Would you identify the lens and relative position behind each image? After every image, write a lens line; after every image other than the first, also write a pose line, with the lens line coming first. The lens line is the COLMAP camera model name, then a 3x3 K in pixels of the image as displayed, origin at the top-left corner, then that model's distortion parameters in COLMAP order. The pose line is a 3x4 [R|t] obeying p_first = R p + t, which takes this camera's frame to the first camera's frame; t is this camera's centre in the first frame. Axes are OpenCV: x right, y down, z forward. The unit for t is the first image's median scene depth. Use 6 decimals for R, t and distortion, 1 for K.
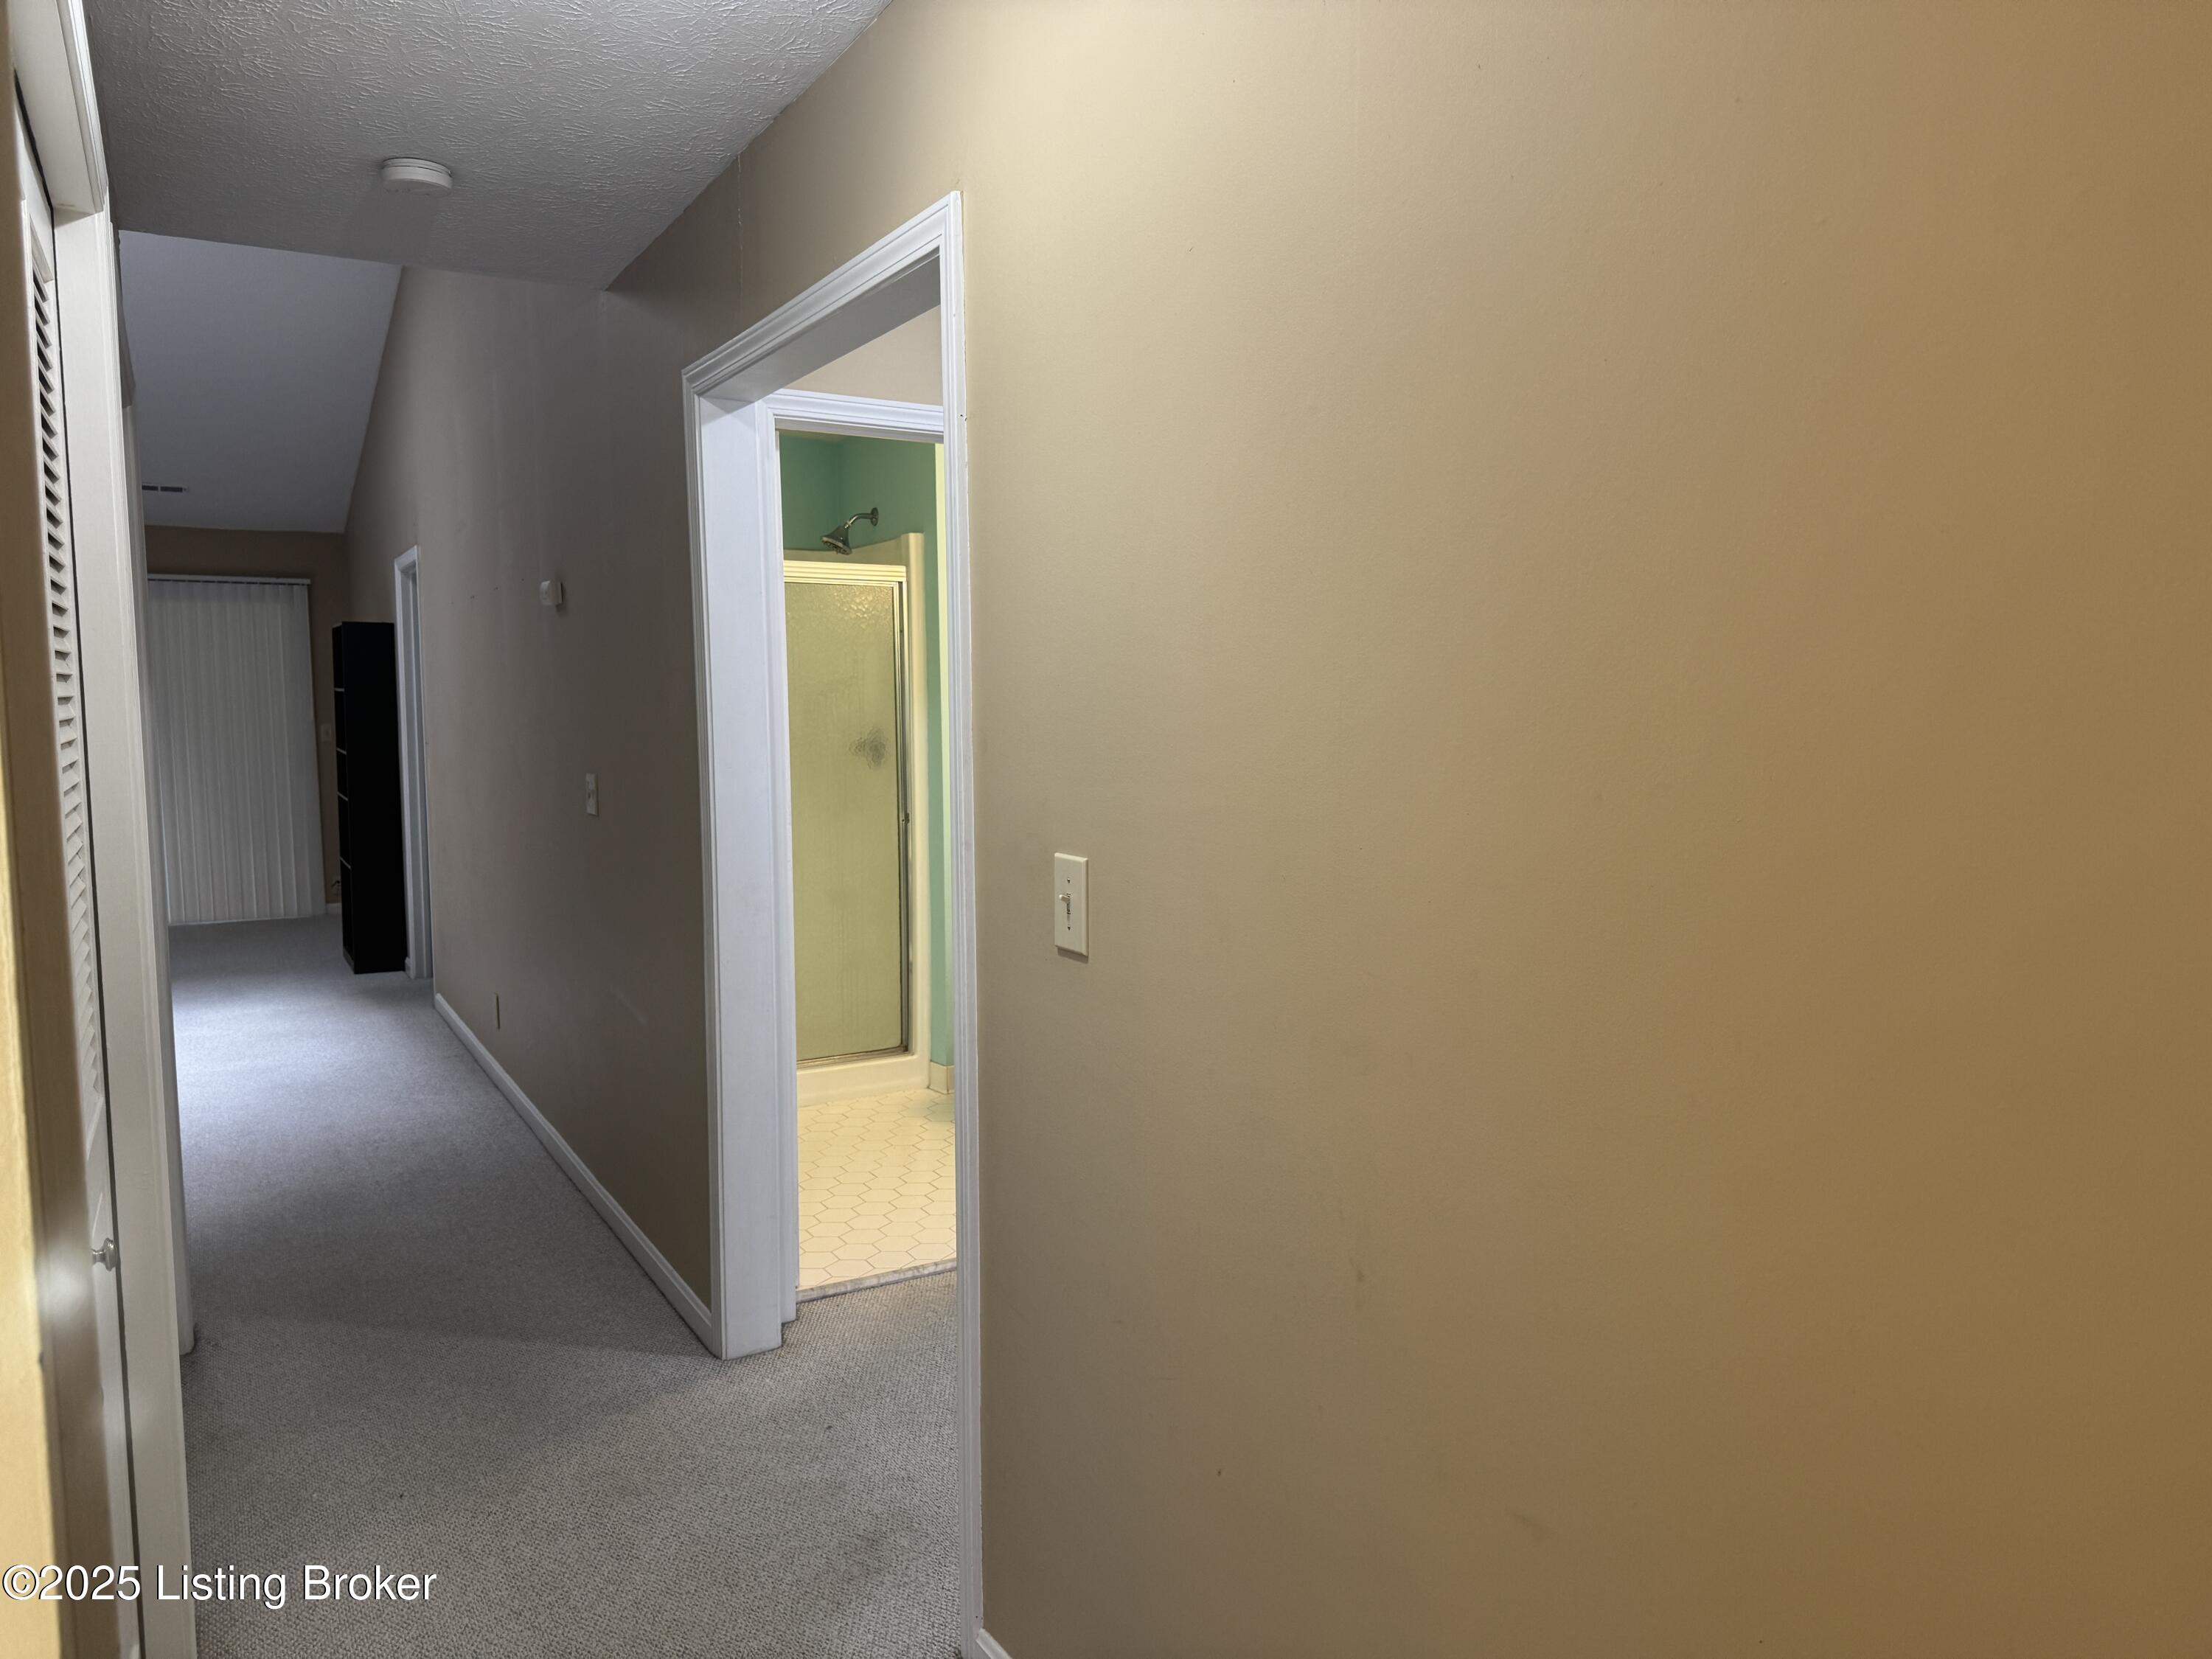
lens RADIAL K [[1561.6, 0, 1106.0], [0, 1561.6, 829.5], [0, 0, 1]] dist [0.149819, -0.212953]
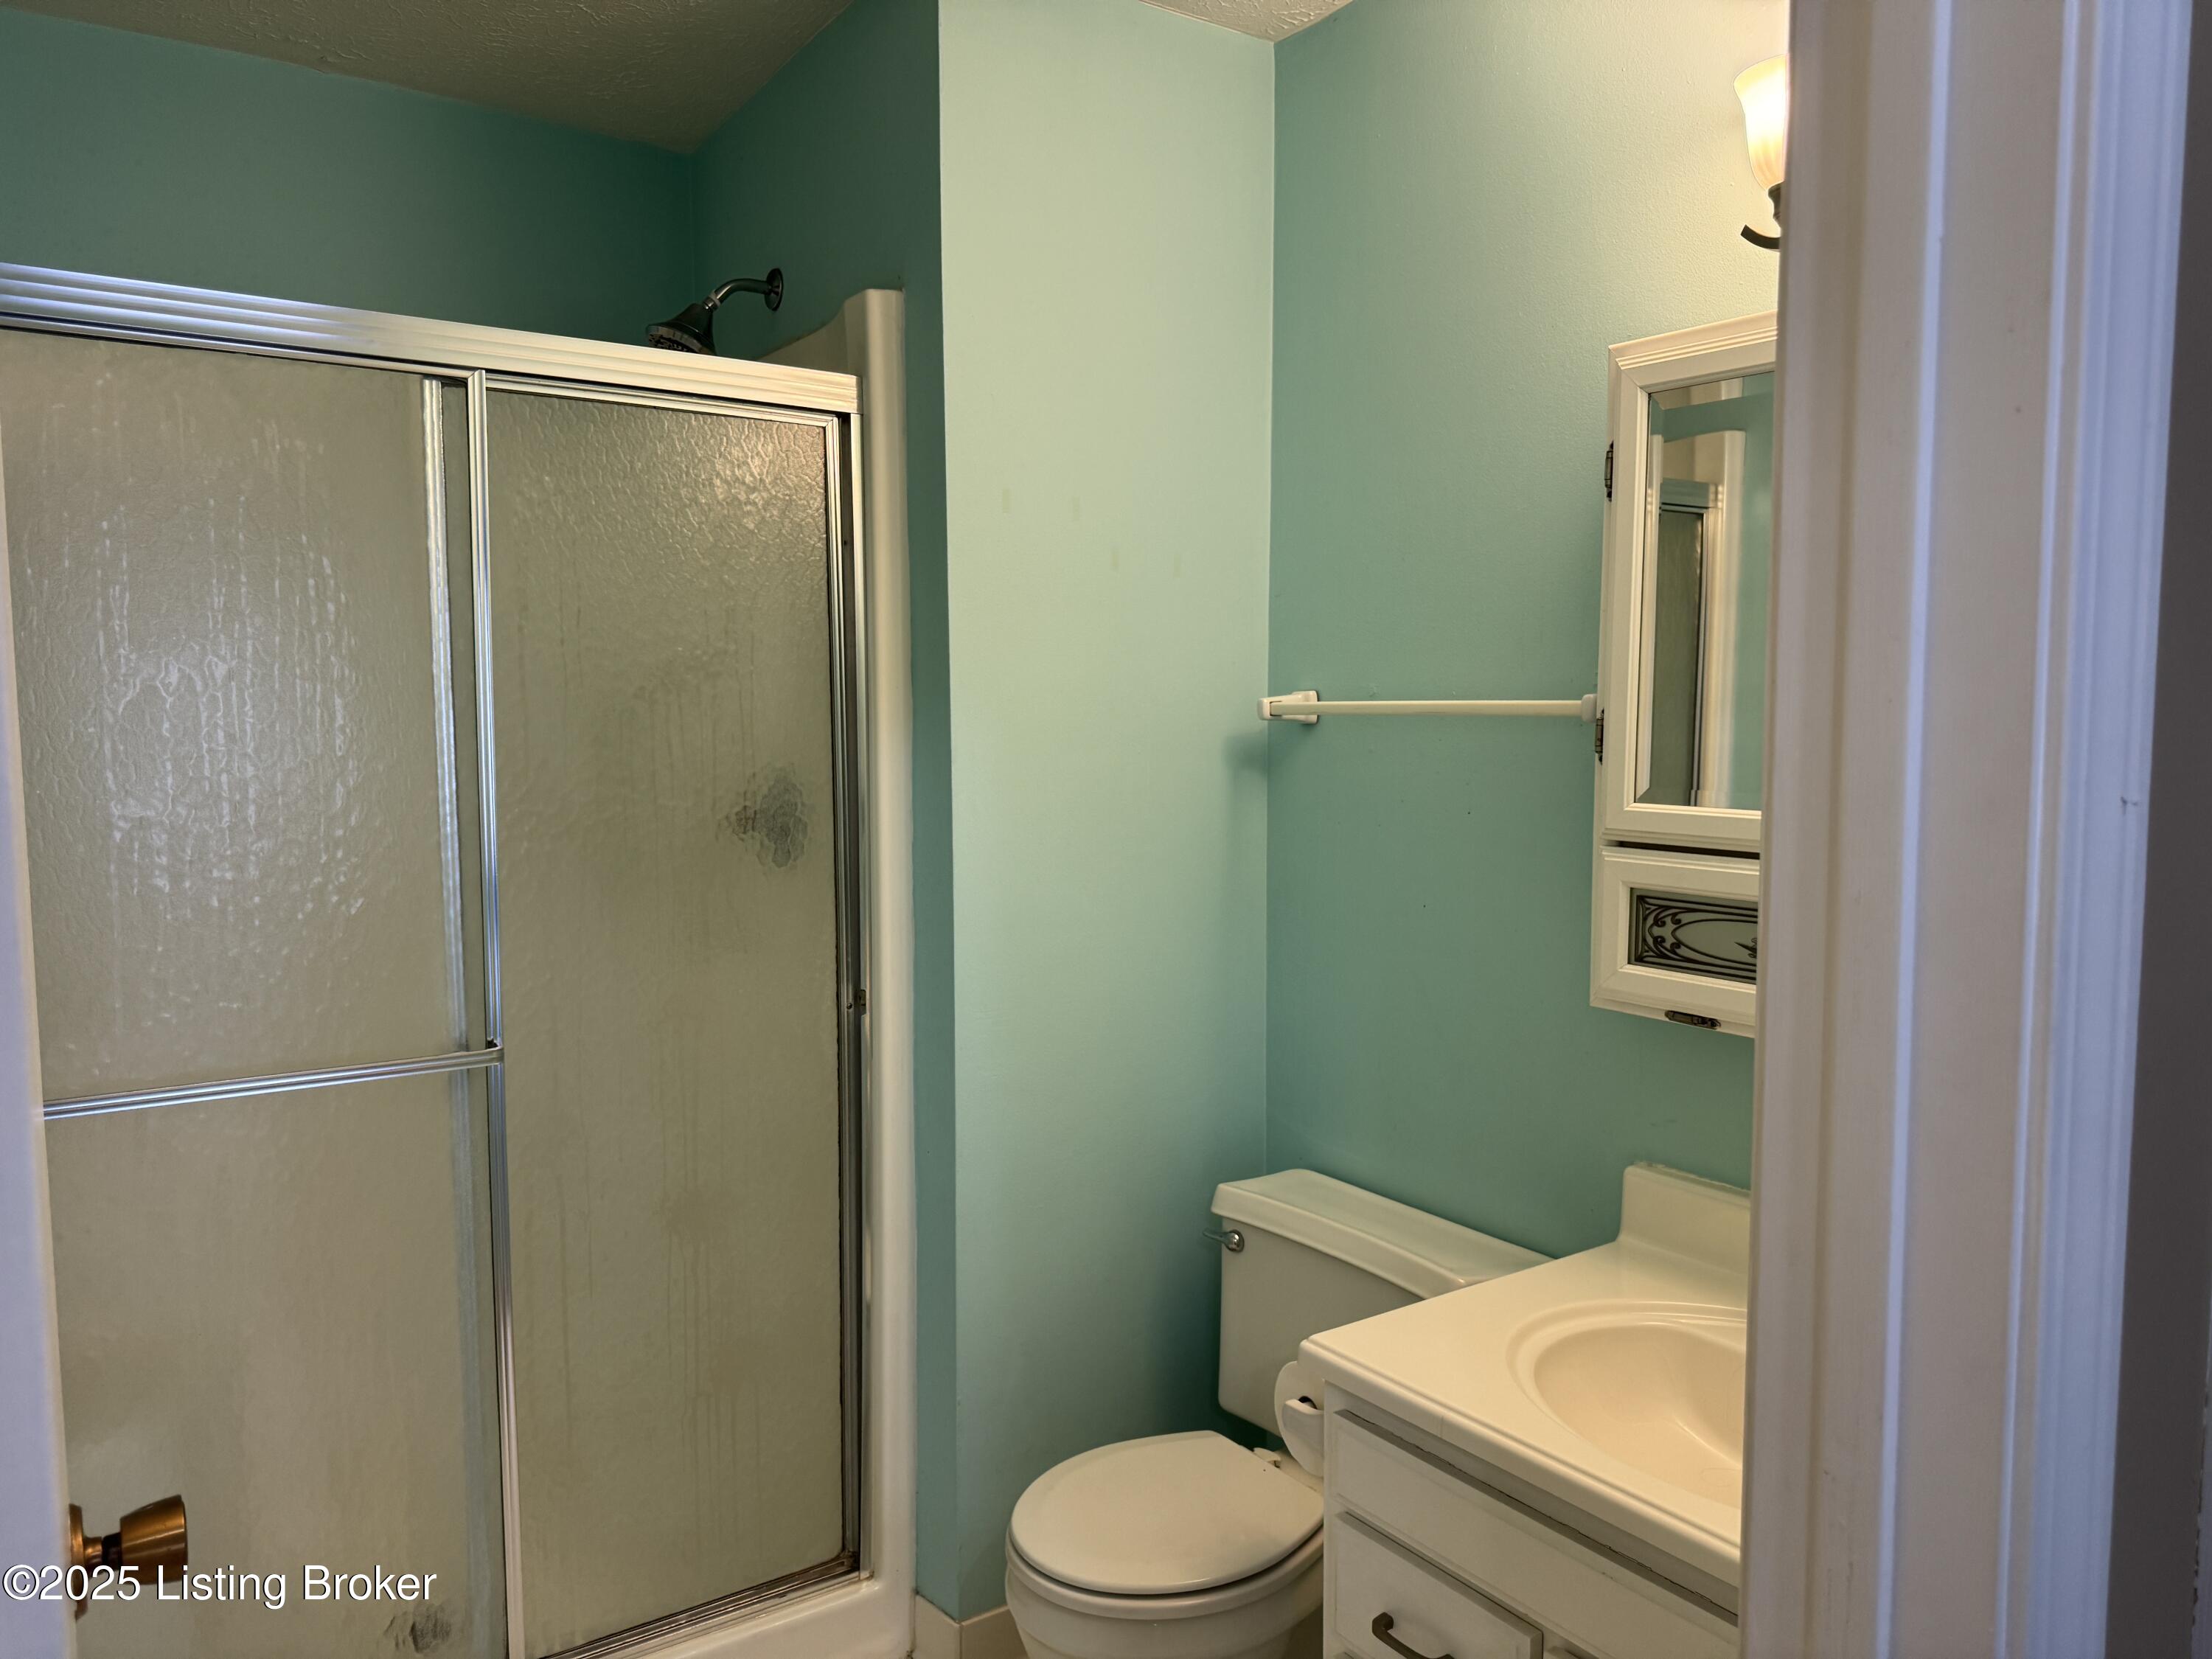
lens RADIAL K [[1561.6, 0, 1106.0], [0, 1561.6, 829.5], [0, 0, 1]] dist [0.149819, -0.212953]
pose [[0.997813, -0.004446, 0.065947, -0.089723], [0.005257, 0.999913, -0.012126, -0.046786], [-0.065887, 0.012446, 0.997749, 0.585235]]
